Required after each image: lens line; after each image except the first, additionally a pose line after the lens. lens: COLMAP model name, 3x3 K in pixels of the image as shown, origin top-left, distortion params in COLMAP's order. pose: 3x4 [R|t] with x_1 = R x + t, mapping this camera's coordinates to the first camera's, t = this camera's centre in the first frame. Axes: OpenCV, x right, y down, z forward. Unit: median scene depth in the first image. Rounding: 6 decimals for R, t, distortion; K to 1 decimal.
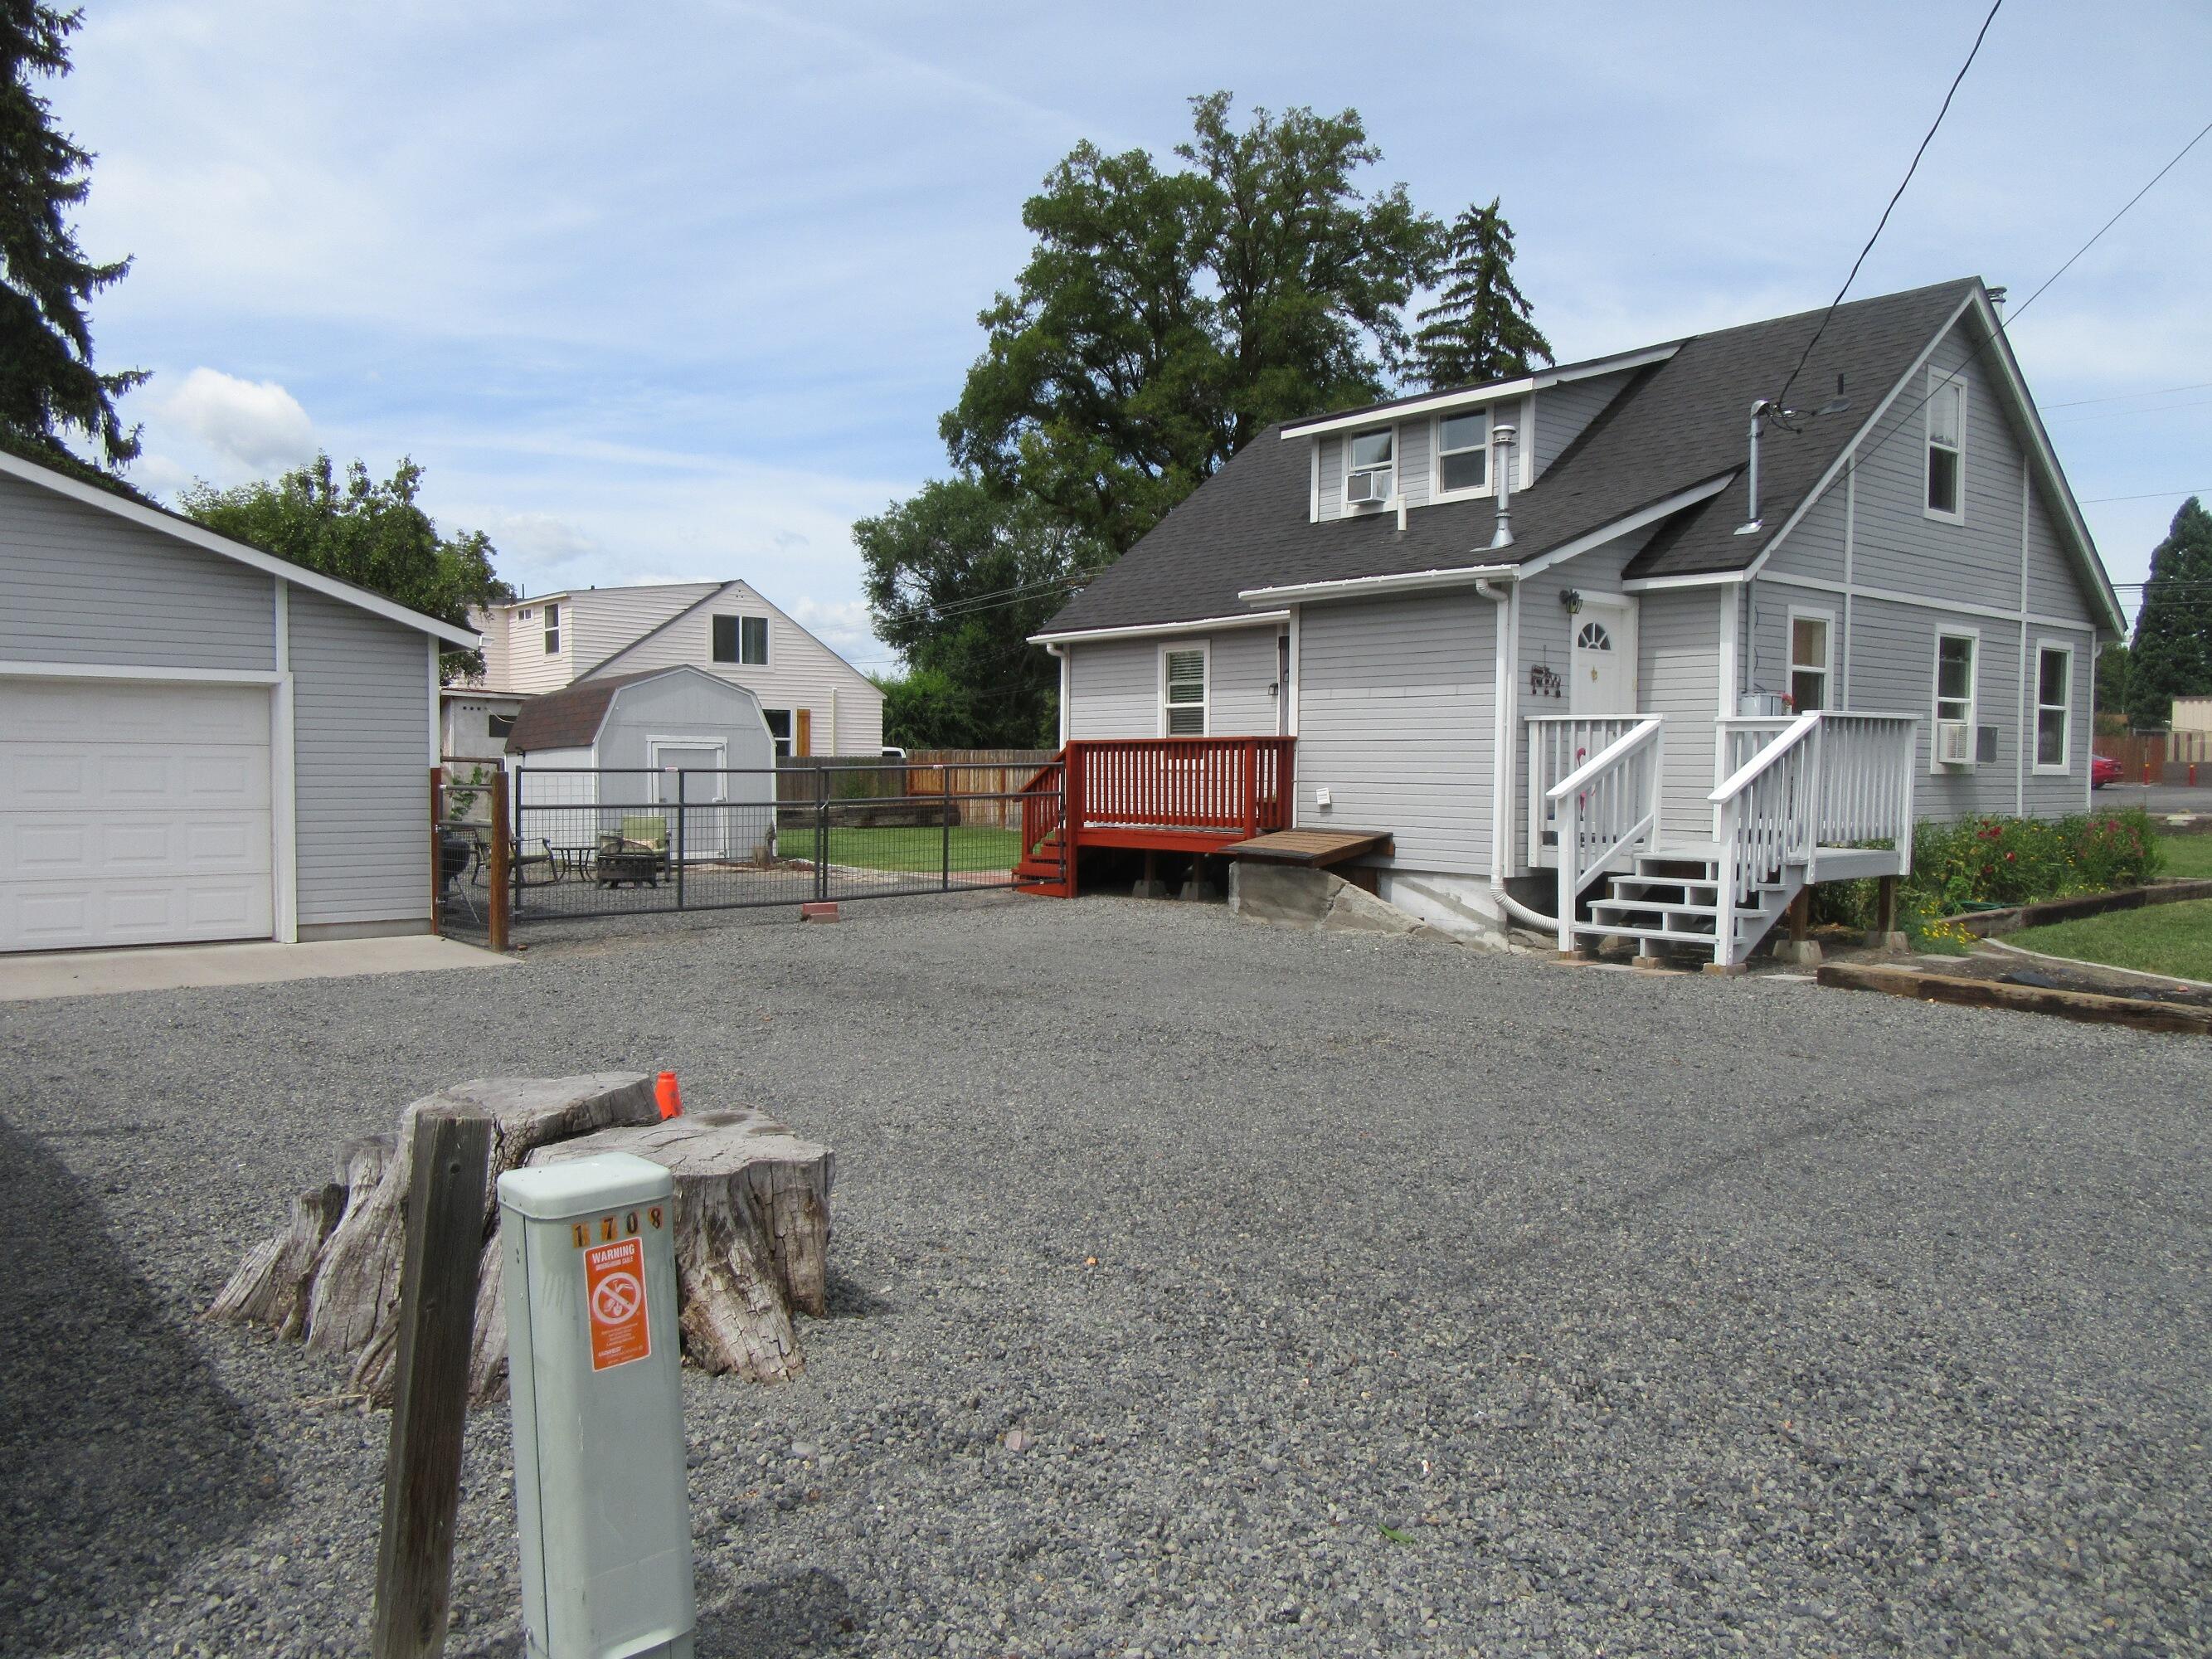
lens RADIAL K [[1636.6, 0, 1095.5], [0, 1636.6, 828.8], [0, 0, 1]] dist [-0.003012, 0.001967]
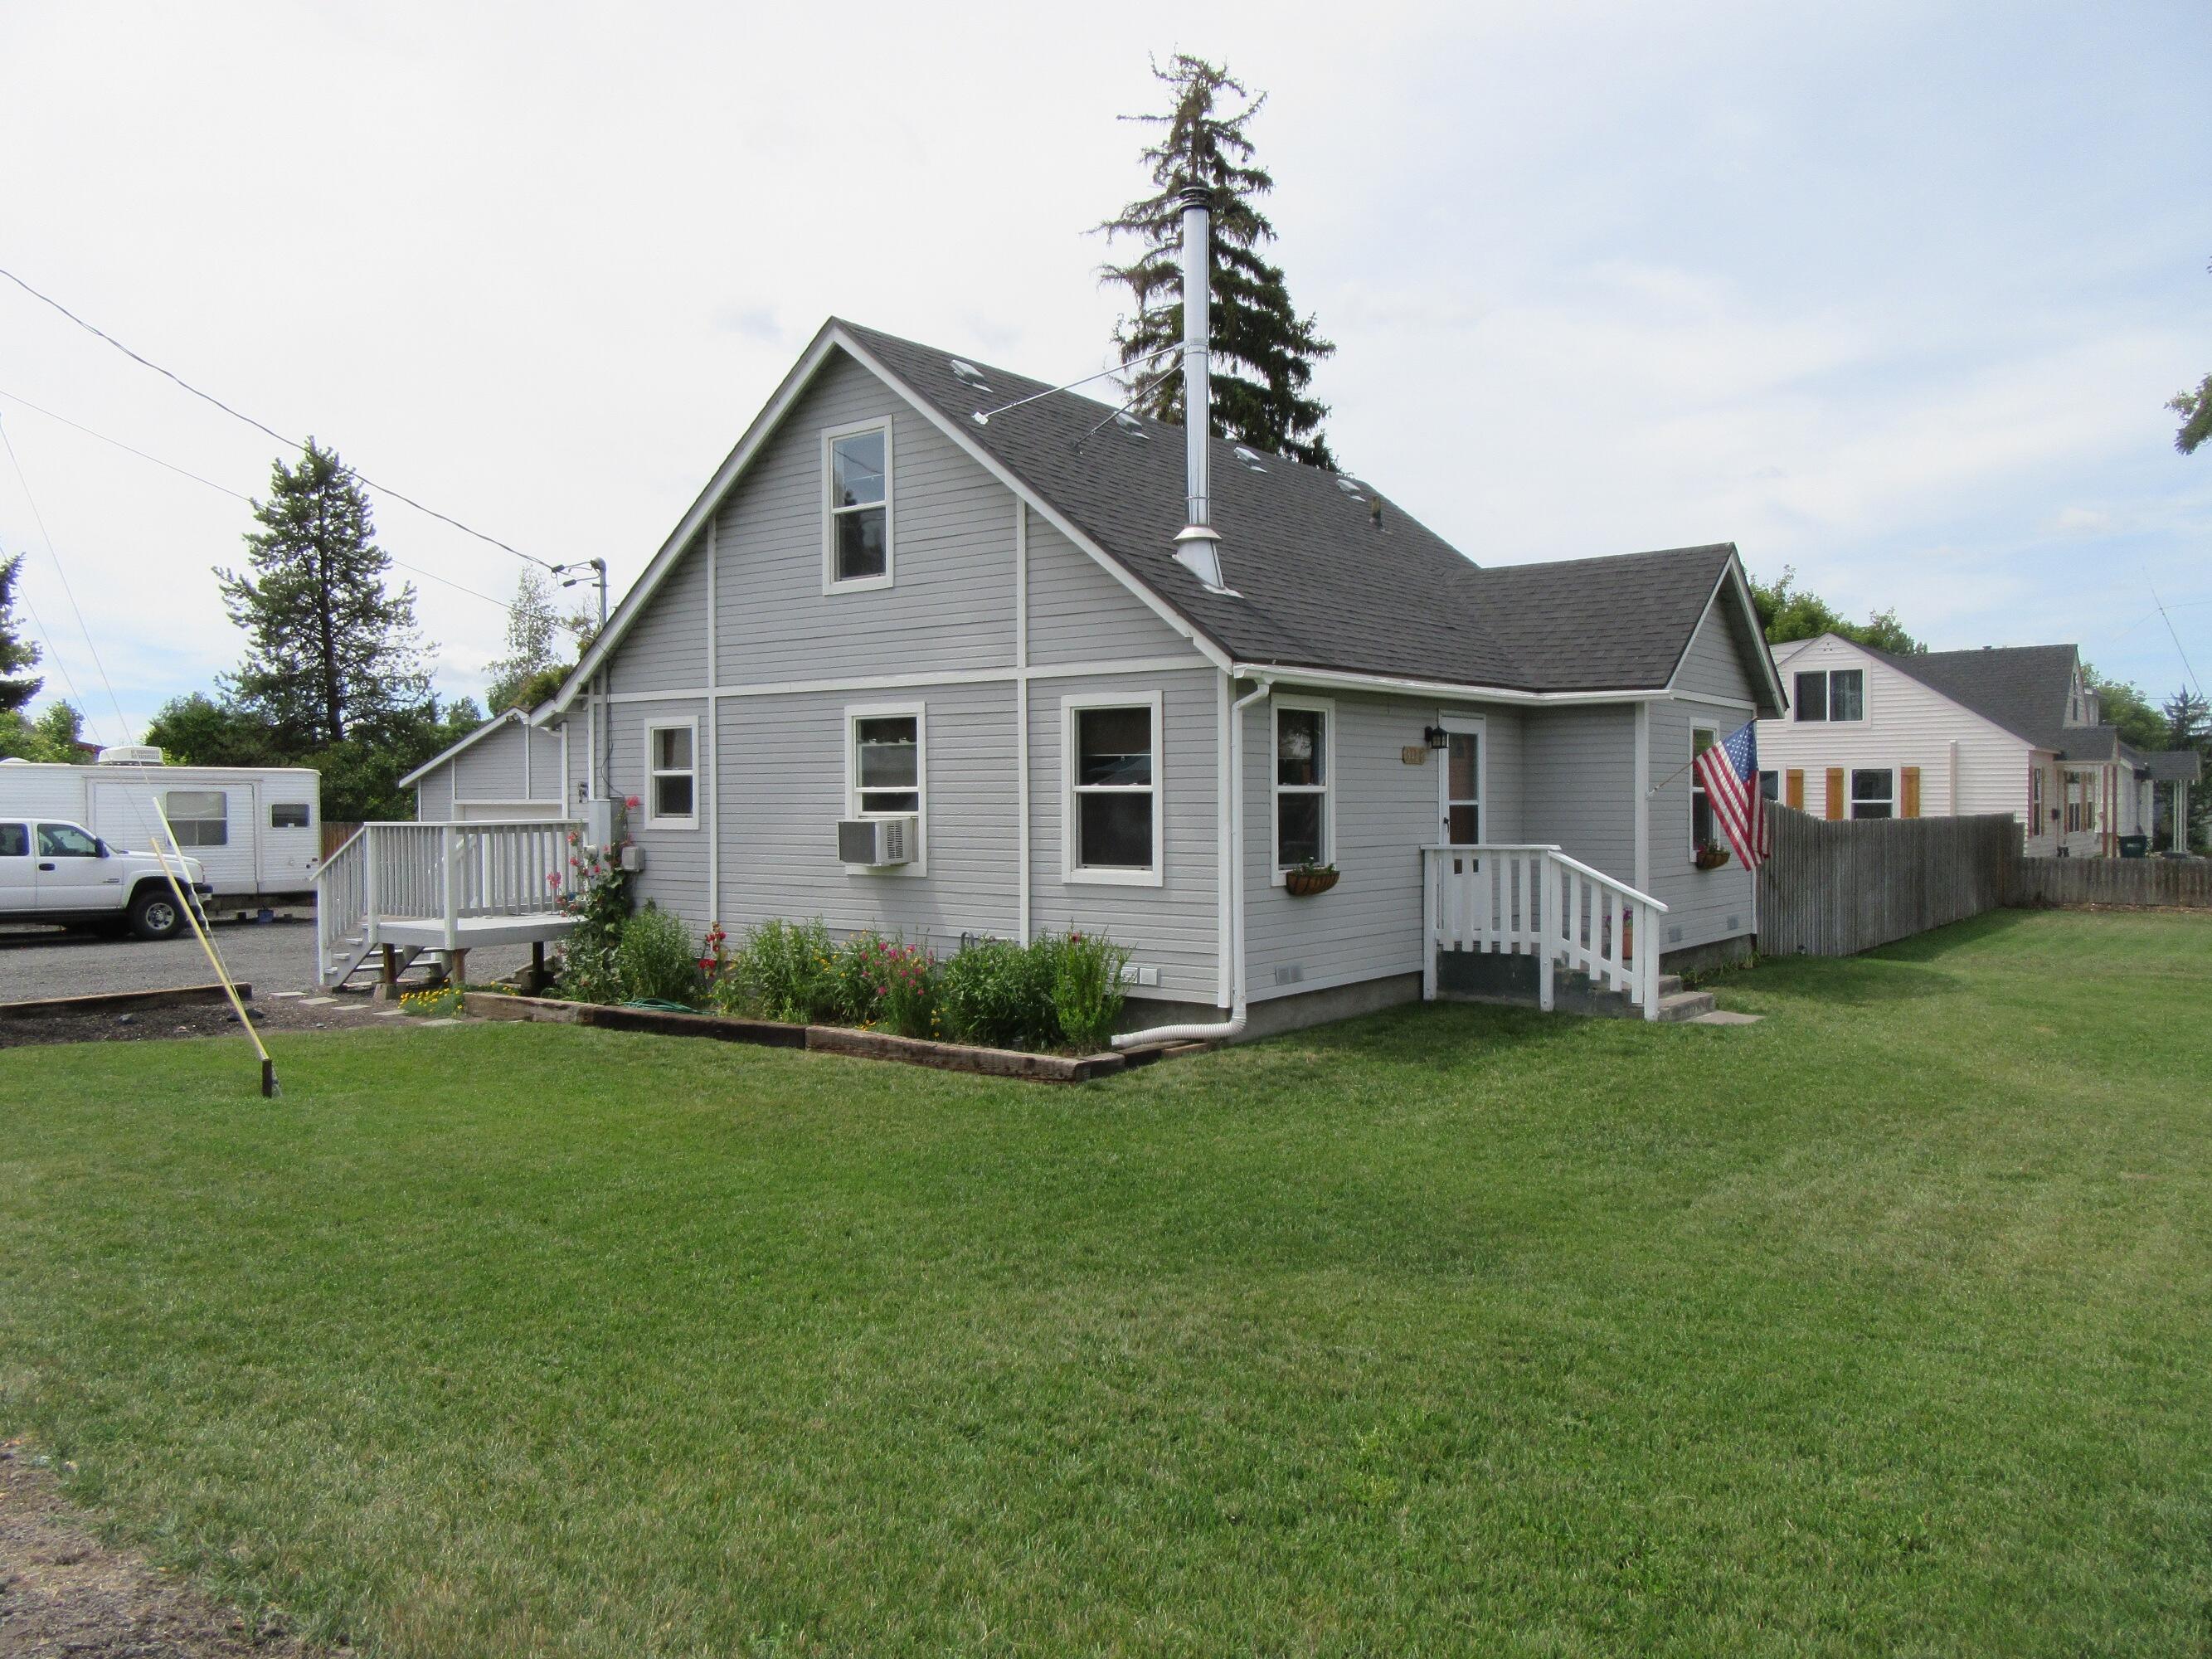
lens RADIAL K [[1636.6, 0, 1112.3], [0, 1636.6, 832.8], [0, 0, 1]] dist [-0.003012, 0.001967]
pose [[0.225243, 0.010549, -0.974246, 0.786642], [-0.033684, 0.999428, 0.003034, -0.035380], [0.973720, 0.032133, 0.225469, 0.520351]]
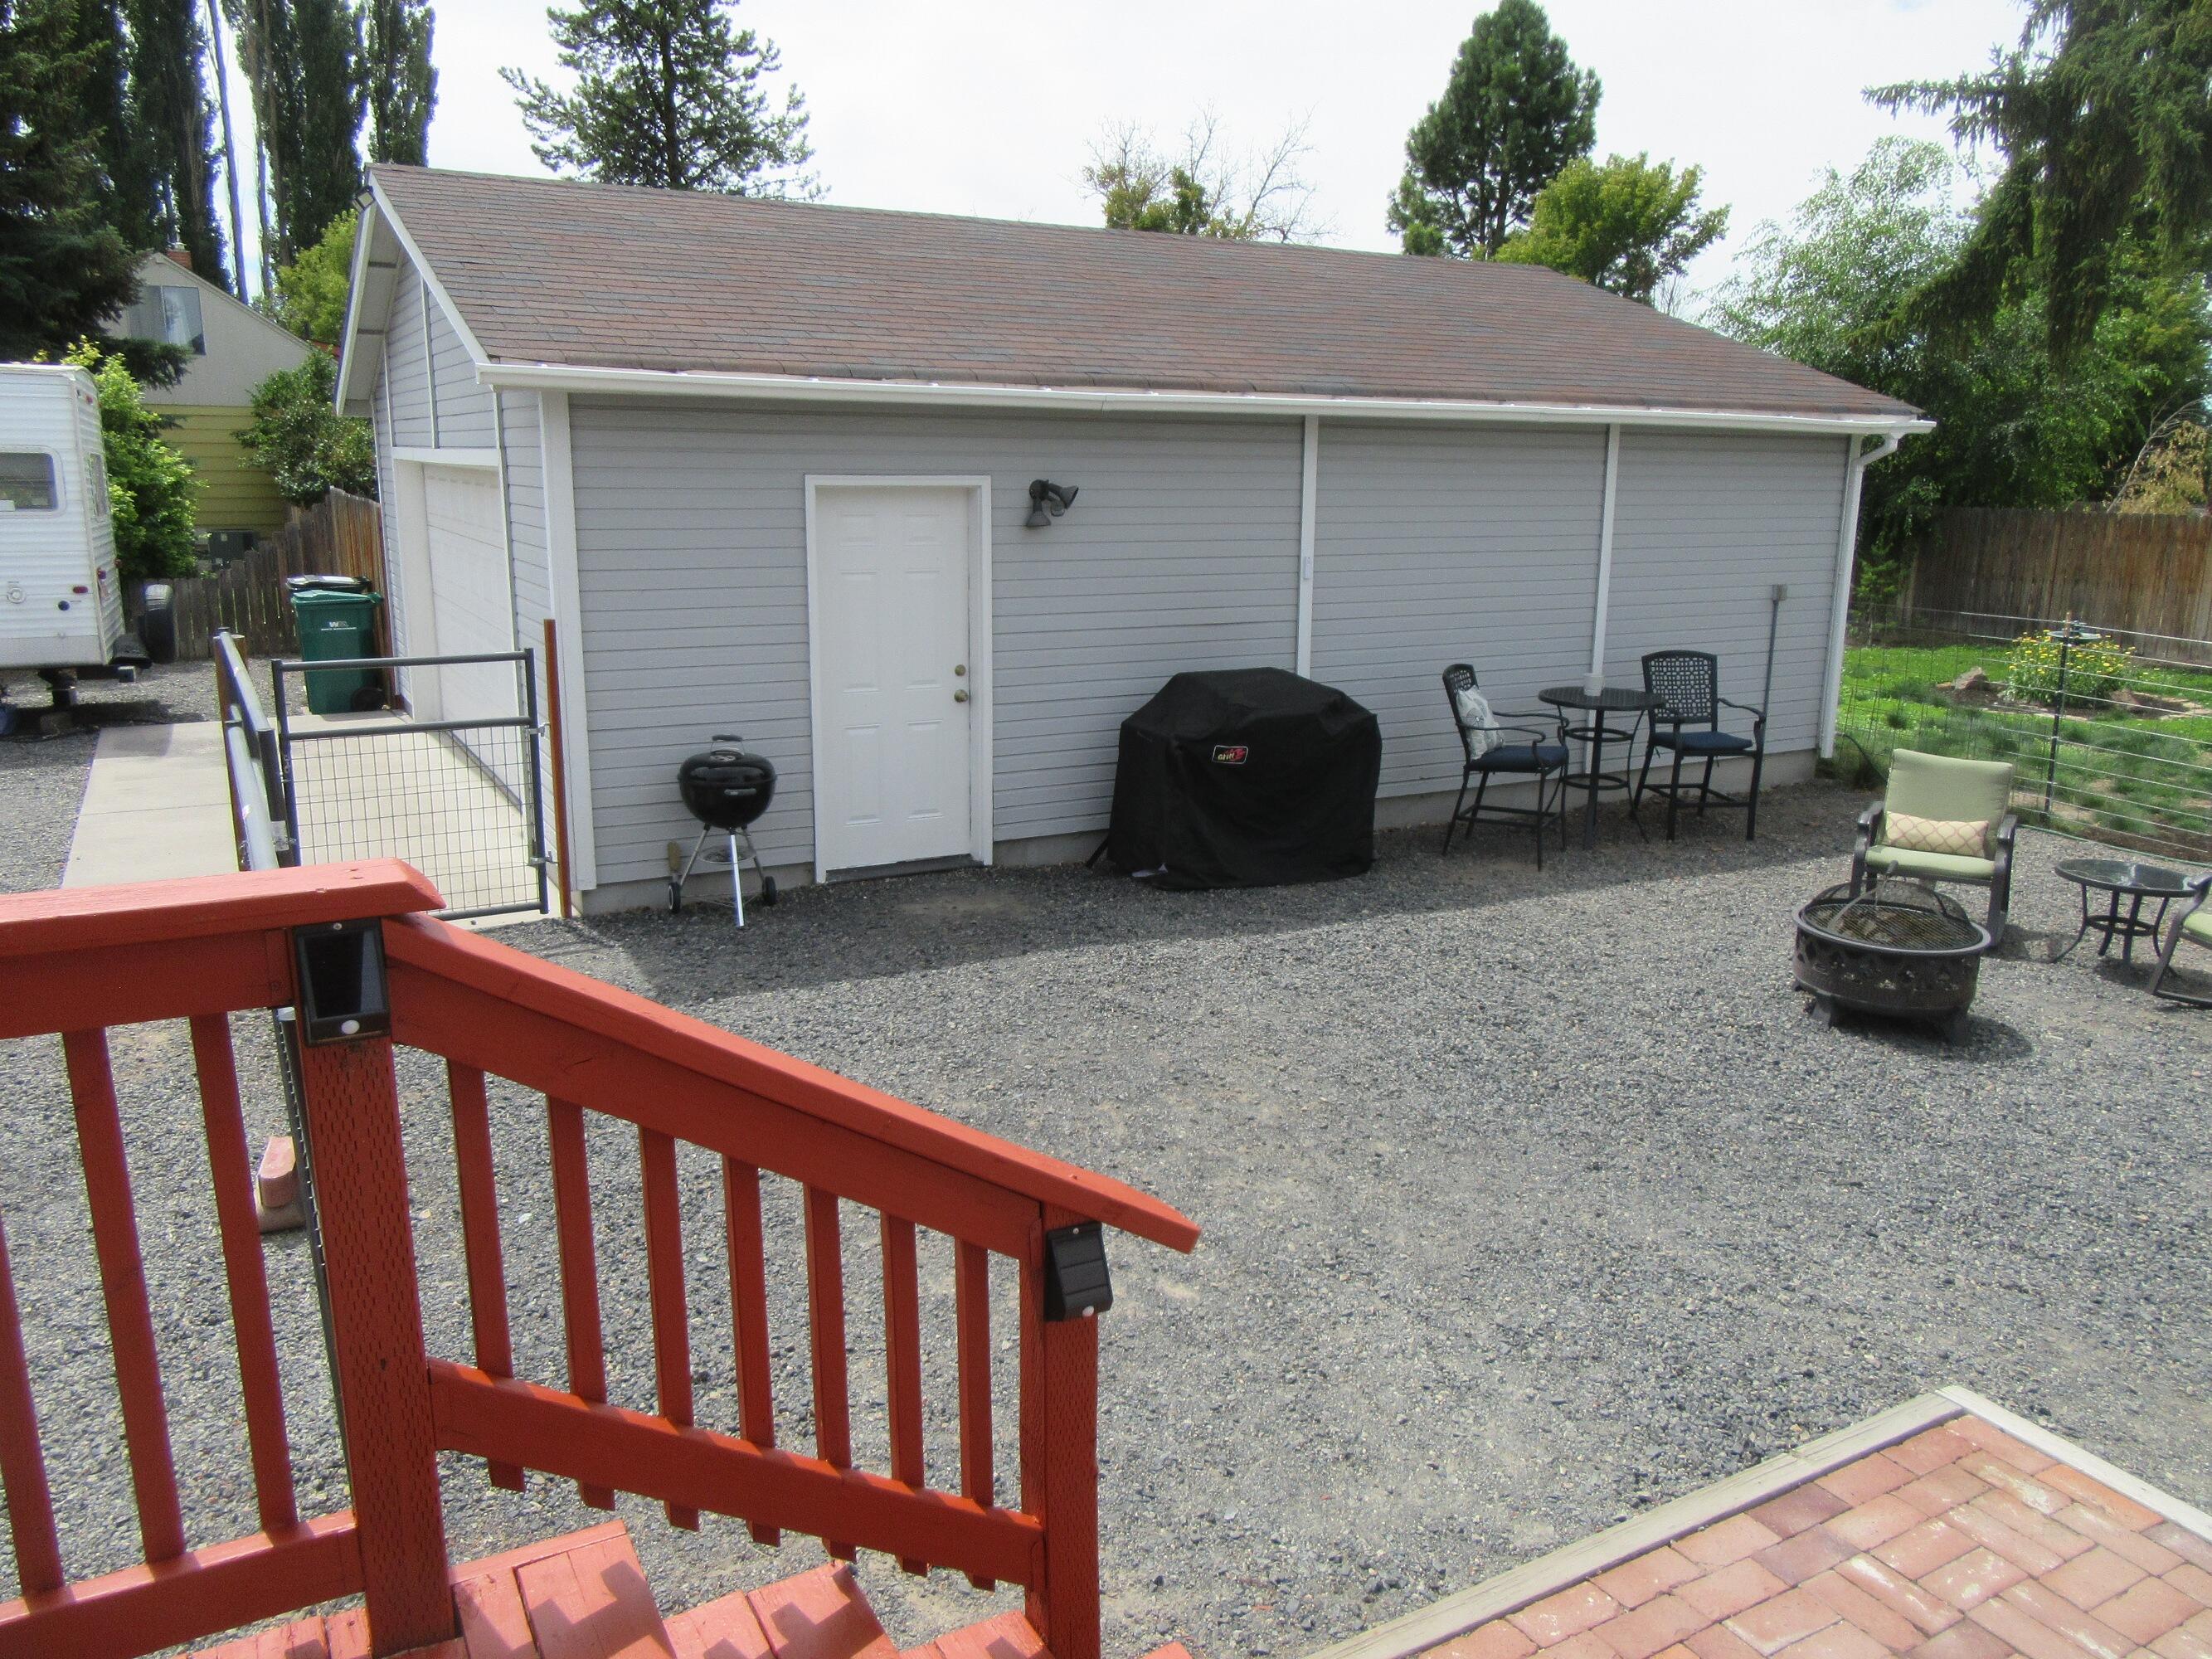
lens RADIAL K [[1636.6, 0, 1109.6], [0, 1636.6, 828.8], [0, 0, 1]] dist [-0.003012, 0.001967]
pose [[-0.192655, 0.208332, -0.958896, 0.049206], [-0.053721, 0.973498, 0.222298, -0.047066], [0.979795, 0.094340, -0.176357, 0.607449]]
